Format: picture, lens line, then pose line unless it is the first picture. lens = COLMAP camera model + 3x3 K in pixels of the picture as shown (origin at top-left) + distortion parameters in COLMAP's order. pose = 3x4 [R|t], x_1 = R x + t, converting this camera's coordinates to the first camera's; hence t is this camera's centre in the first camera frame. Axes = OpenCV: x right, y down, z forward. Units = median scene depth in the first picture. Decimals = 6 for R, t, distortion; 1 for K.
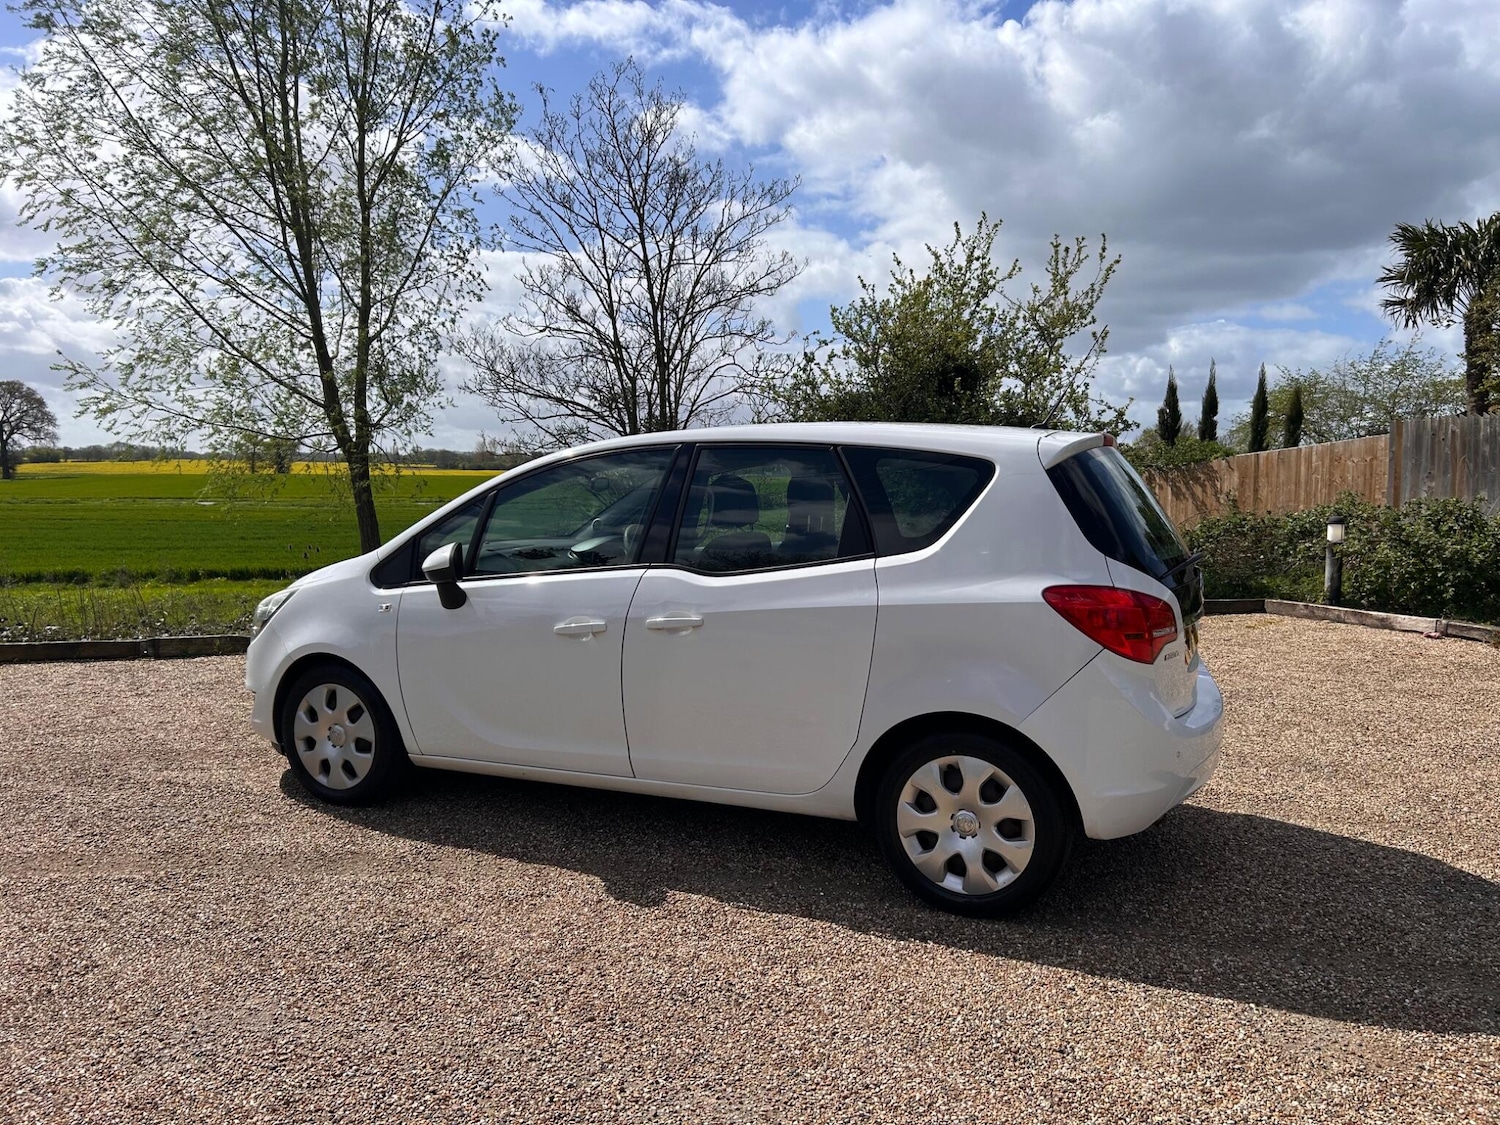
lens RADIAL K [[1133.7, 0, 756.3], [0, 1133.7, 563.3], [0, 0, 1]] dist [0.050042, -0.054069]
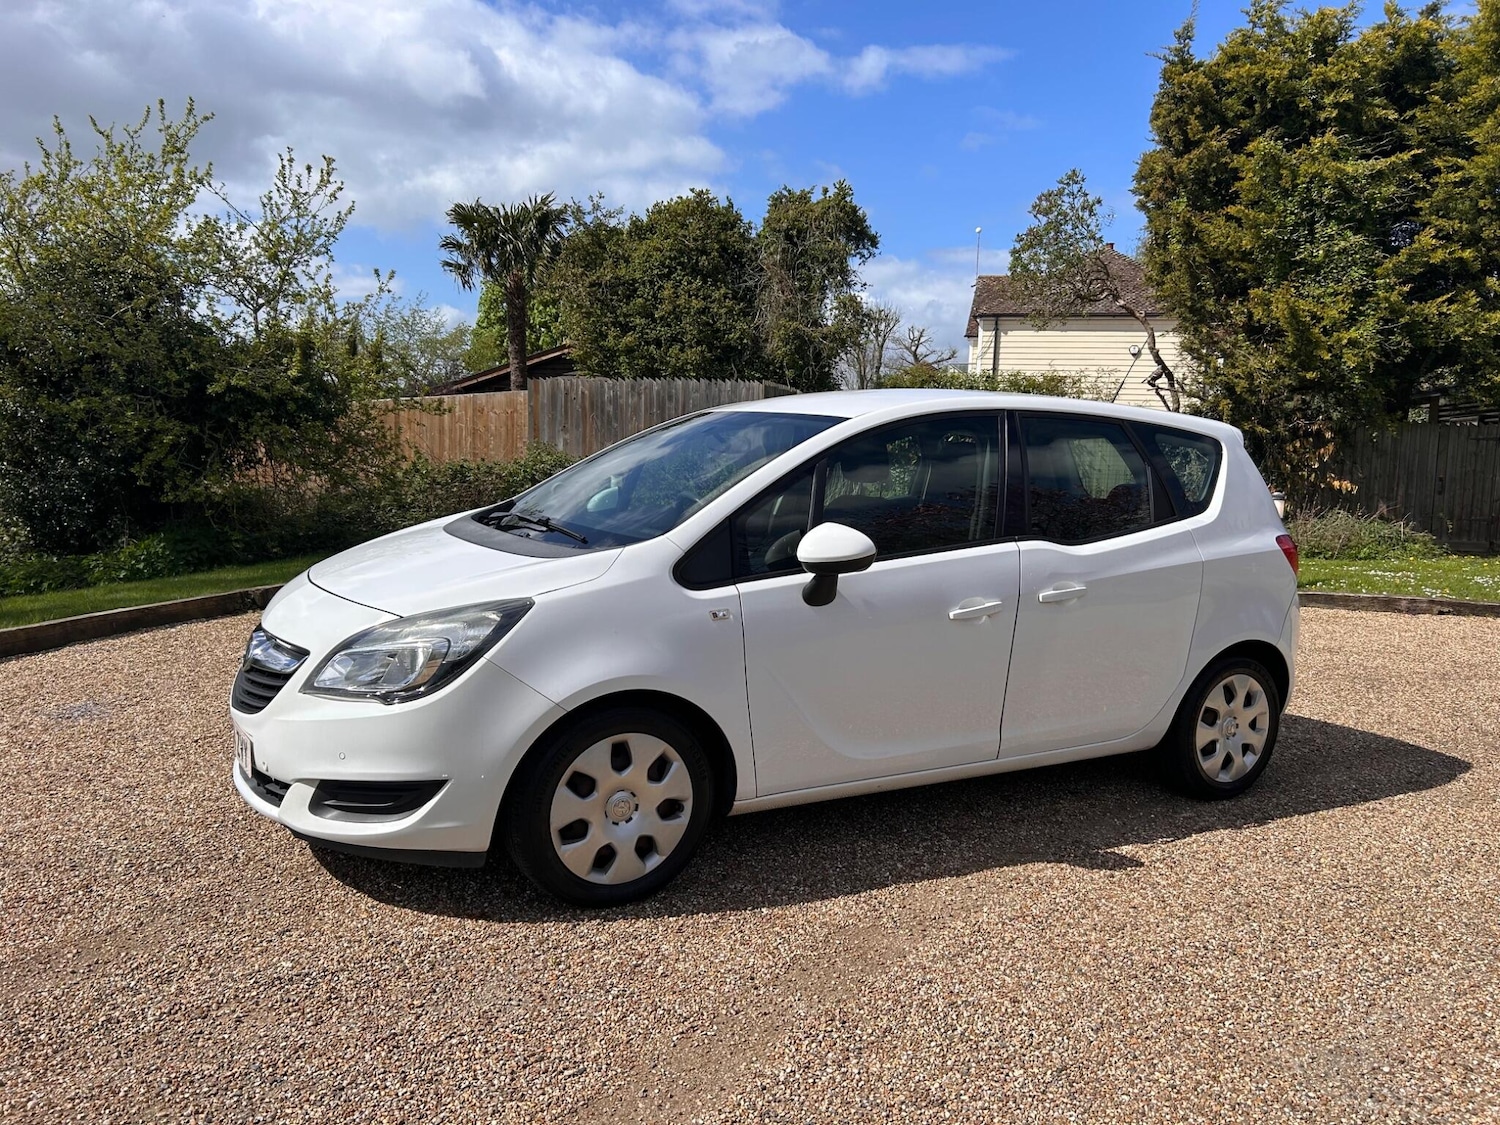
lens RADIAL K [[1133.7, 0, 762.0], [0, 1133.7, 569.0], [0, 0, 1]] dist [0.050042, -0.054069]
pose [[0.573203, -0.075082, 0.815966, -0.277991], [0.026028, 0.996959, 0.073452, -0.013693], [-0.819000, -0.020865, 0.573414, 0.168825]]
